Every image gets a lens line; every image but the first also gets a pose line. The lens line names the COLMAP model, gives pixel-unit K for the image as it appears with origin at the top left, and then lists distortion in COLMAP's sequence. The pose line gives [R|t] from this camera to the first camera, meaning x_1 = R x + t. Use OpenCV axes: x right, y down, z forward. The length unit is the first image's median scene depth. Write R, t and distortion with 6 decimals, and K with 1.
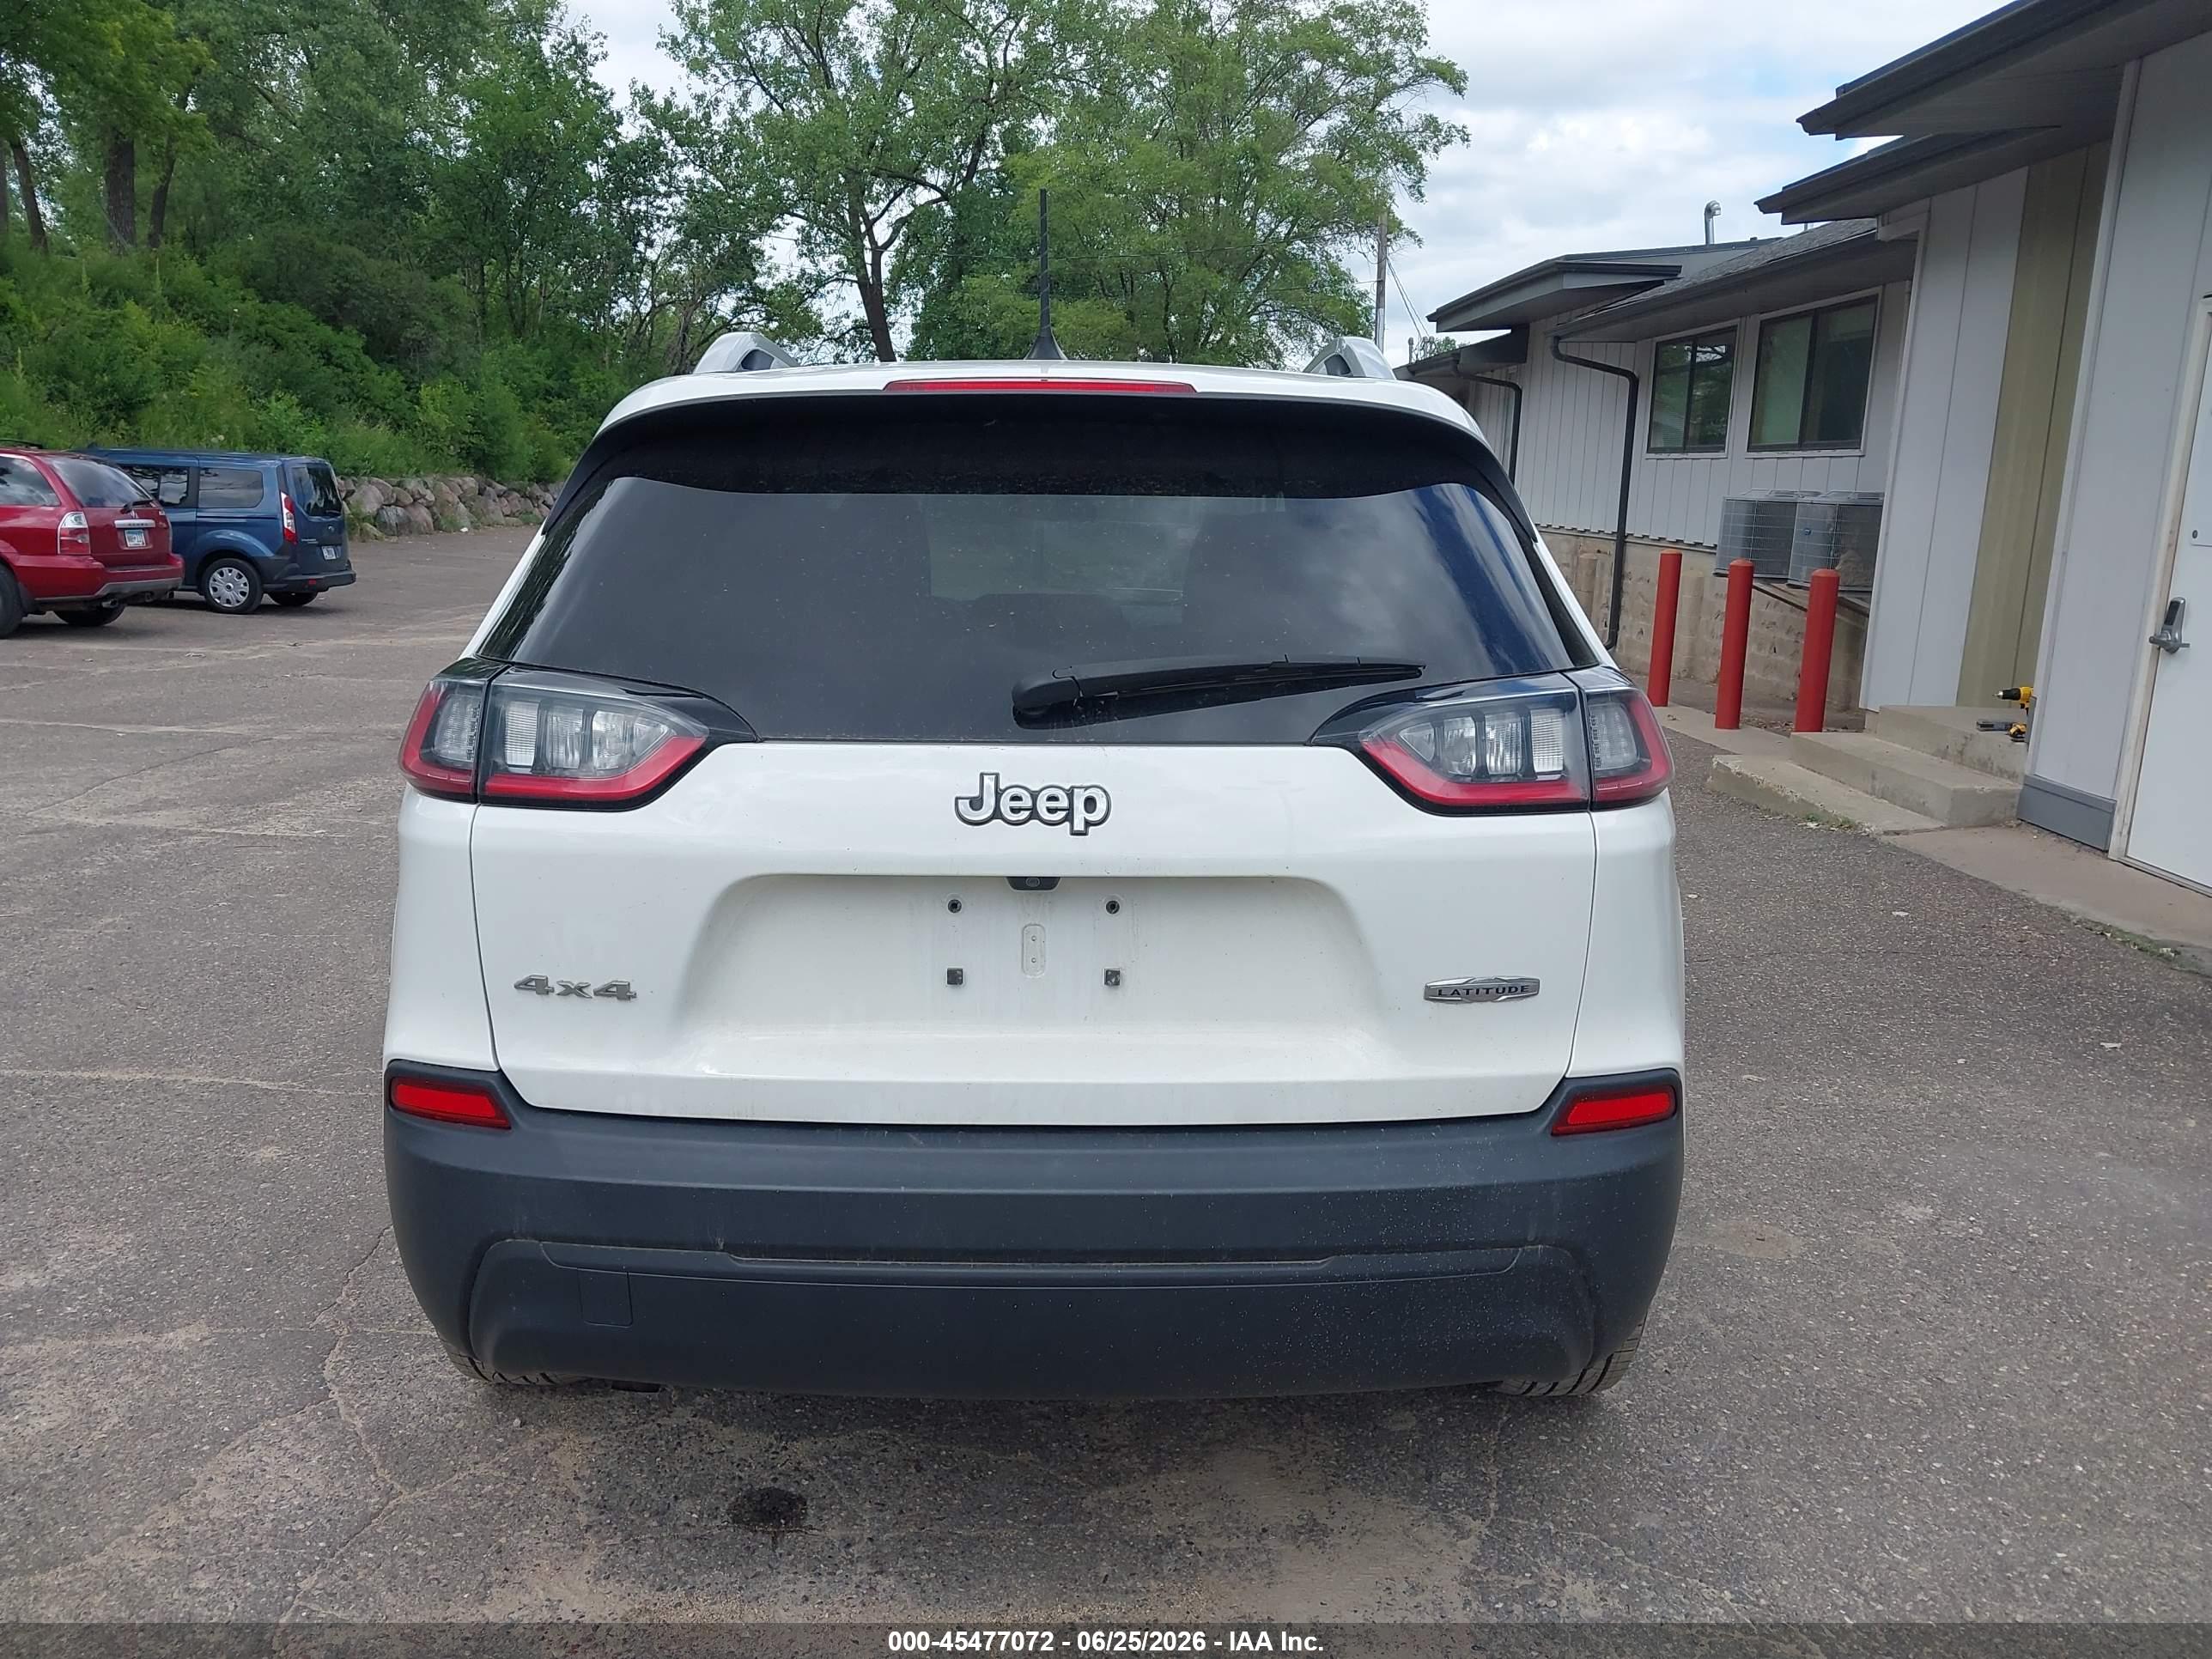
lens RADIAL K [[1750.7, 0, 1069.2], [0, 1750.7, 826.9], [0, 0, 1]] dist [0.005662, 0.003560]
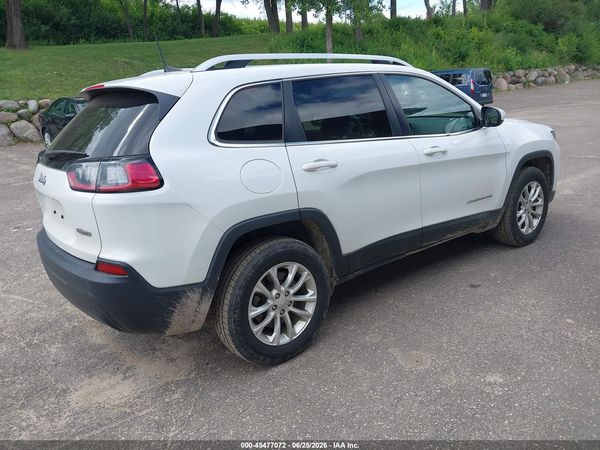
lens RADIAL K [[474.3, 0, 292.1], [0, 474.3, 226.3], [0, 0, 1]] dist [0.016799, -0.014682]
pose [[0.610466, 0.162077, -0.775282, 0.100763], [-0.066324, 0.985862, 0.153876, -0.009305], [0.789260, -0.042516, 0.612585, 0.048571]]
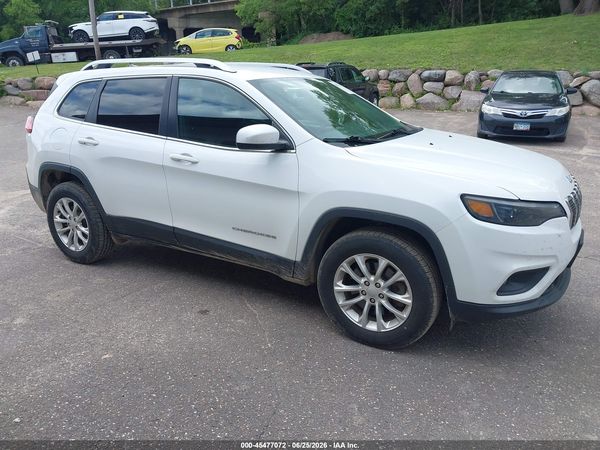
lens RADIAL K [[474.3, 0, 292.1], [0, 474.3, 226.3], [0, 0, 1]] dist [0.016799, -0.014682]
pose [[-0.514912, 0.241873, -0.822413, 0.114491], [-0.155383, 0.917144, 0.367019, -0.042541], [0.843043, 0.316772, -0.434665, 0.221993]]
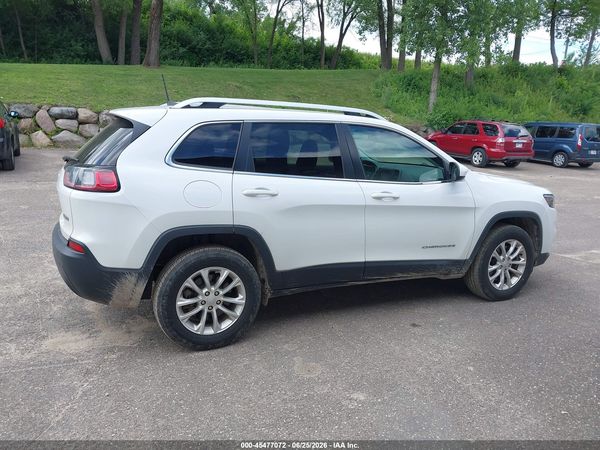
lens RADIAL K [[474.3, 0, 292.1], [0, 474.3, 226.3], [0, 0, 1]] dist [0.016799, -0.014682]
pose [[0.404684, 0.192365, -0.893995, 0.135399], [-0.189143, 0.974091, 0.123980, -0.014861], [0.894682, 0.118920, 0.430584, 0.070017]]
